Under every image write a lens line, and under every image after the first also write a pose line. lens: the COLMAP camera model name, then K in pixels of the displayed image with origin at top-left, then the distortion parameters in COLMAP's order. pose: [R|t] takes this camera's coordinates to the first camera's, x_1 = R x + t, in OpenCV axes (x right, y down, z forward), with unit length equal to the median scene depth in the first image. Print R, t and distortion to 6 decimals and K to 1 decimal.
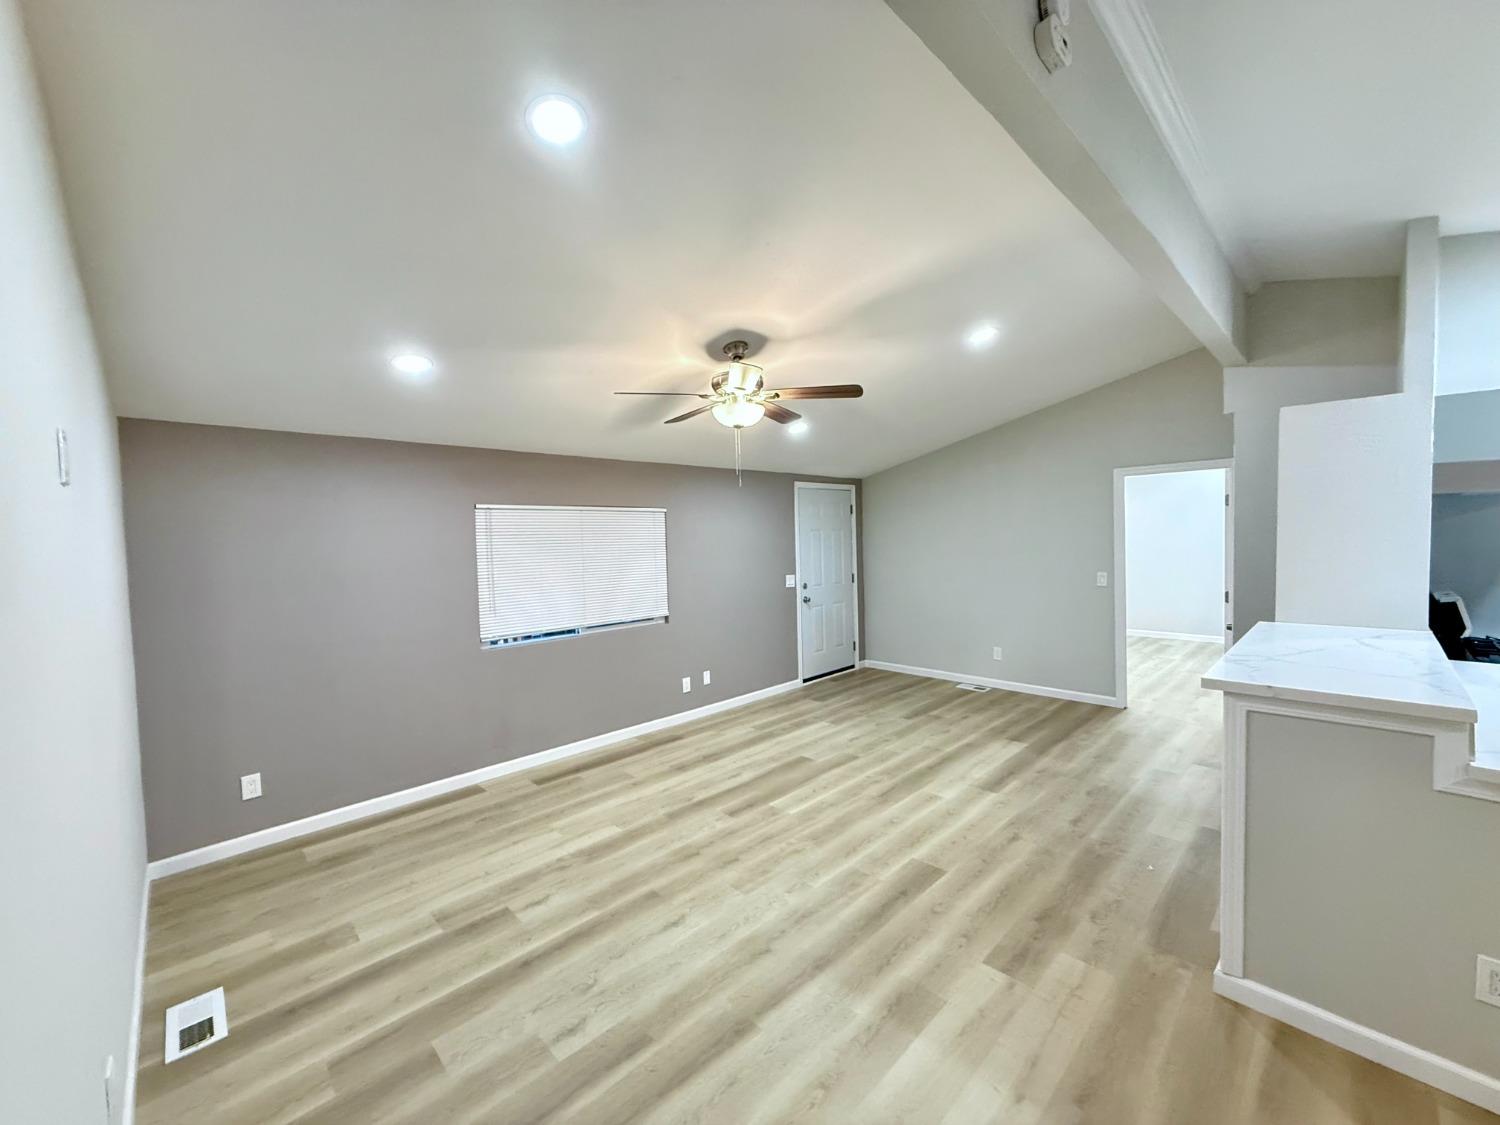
lens RADIAL K [[594.9, 0, 745.1], [0, 594.9, 559.5], [0, 0, 1]] dist [-0.000704, -0.000591]
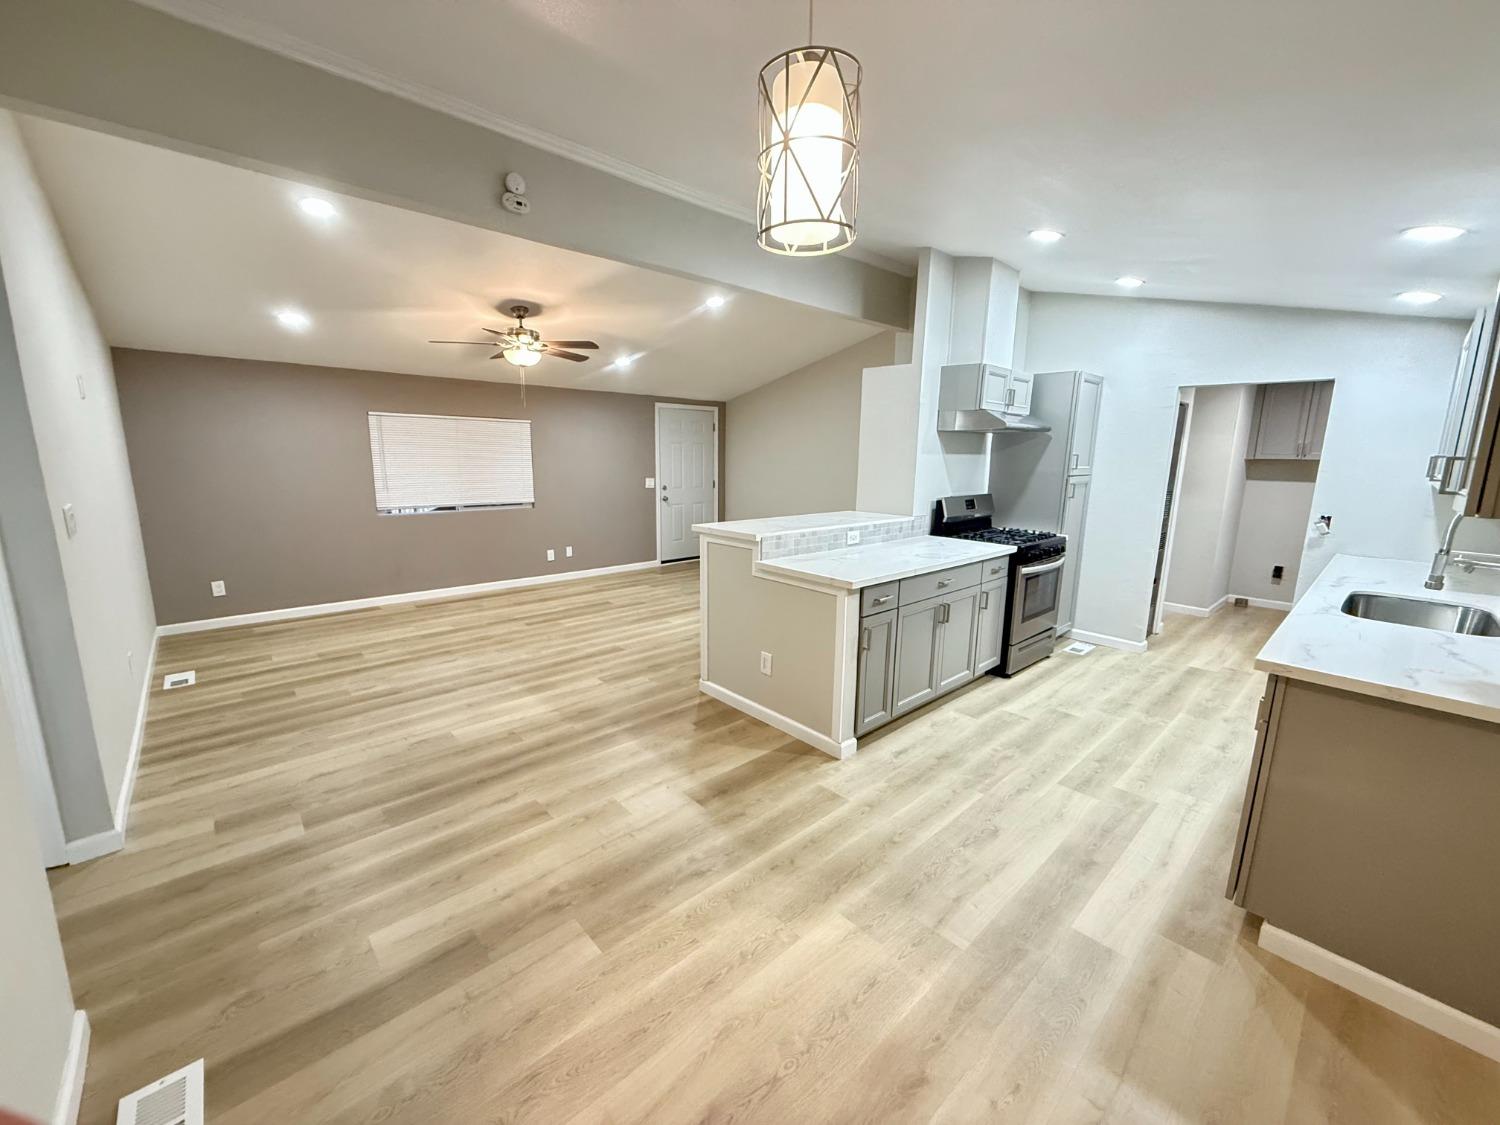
lens RADIAL K [[594.9, 0, 745.1], [0, 594.9, 559.5], [0, 0, 1]] dist [-0.000704, -0.000591]
pose [[0.998781, 0.045780, -0.018448, 0.661912], [-0.042781, 0.989365, 0.139020, 0.027301], [0.024617, -0.138061, 0.990118, -0.580569]]
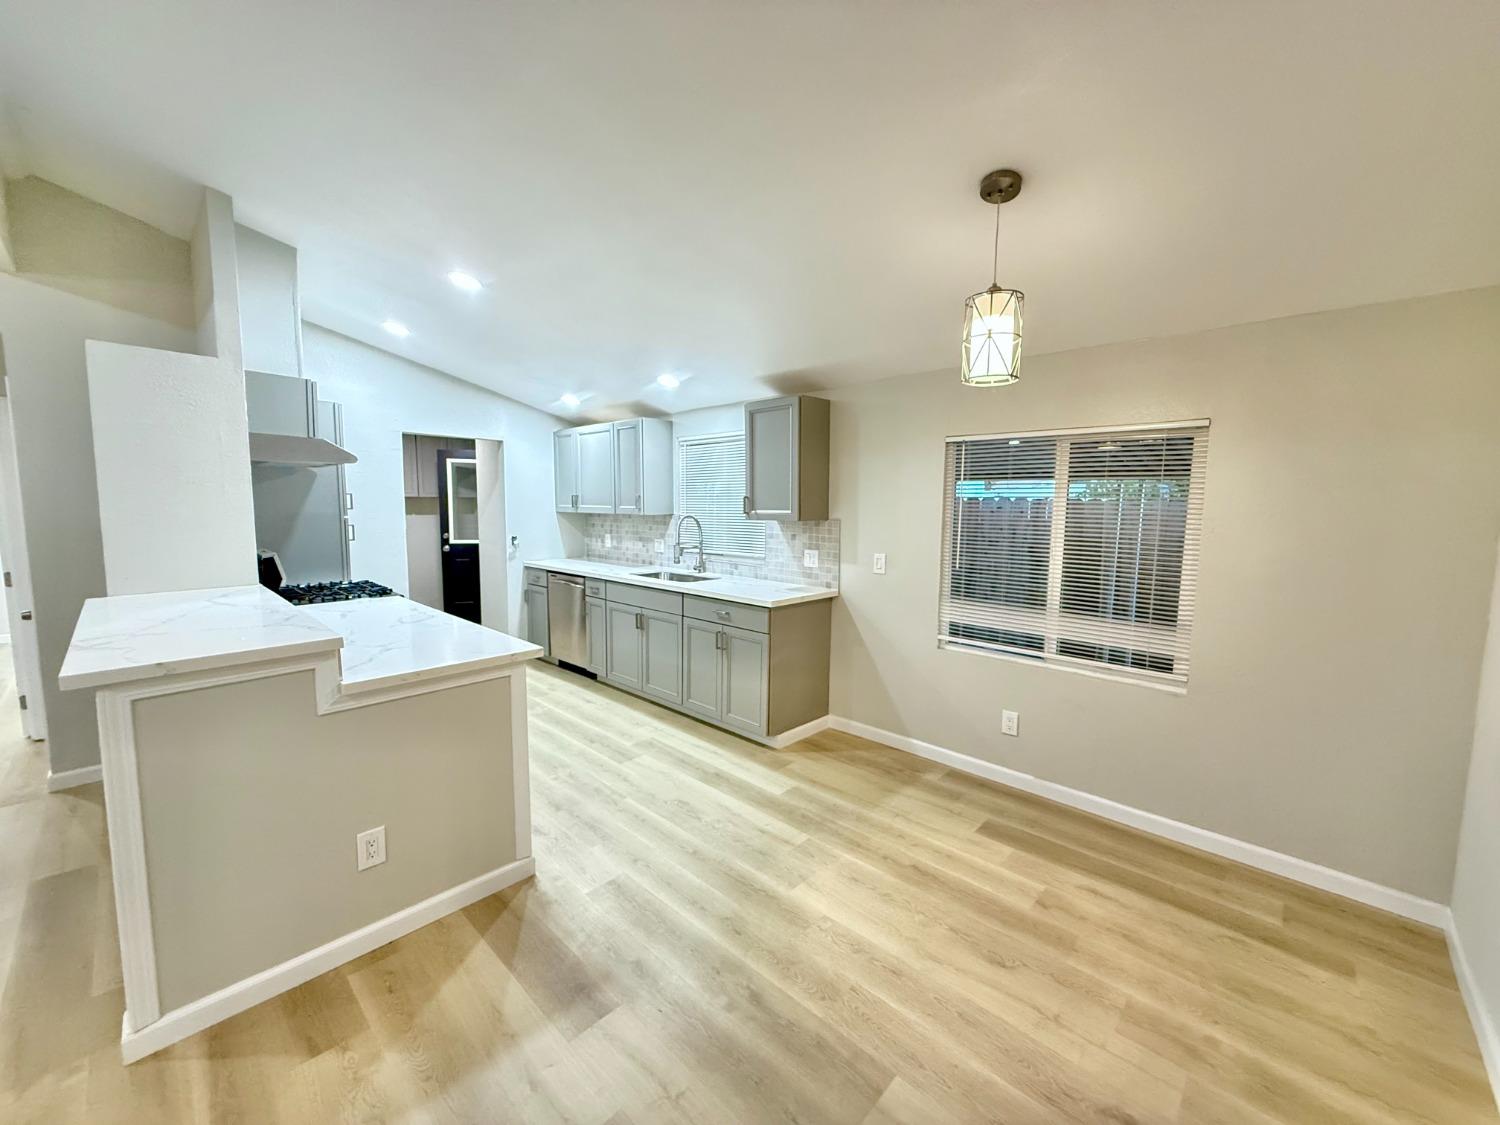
lens RADIAL K [[594.9, 0, 745.1], [0, 594.9, 559.5], [0, 0, 1]] dist [-0.000704, -0.000591]
pose [[-0.044115, -0.071266, 0.996481, 0.013884], [0.033404, 0.996789, 0.072767, 0.021661], [-0.998468, 0.036496, -0.041593, 0.130557]]
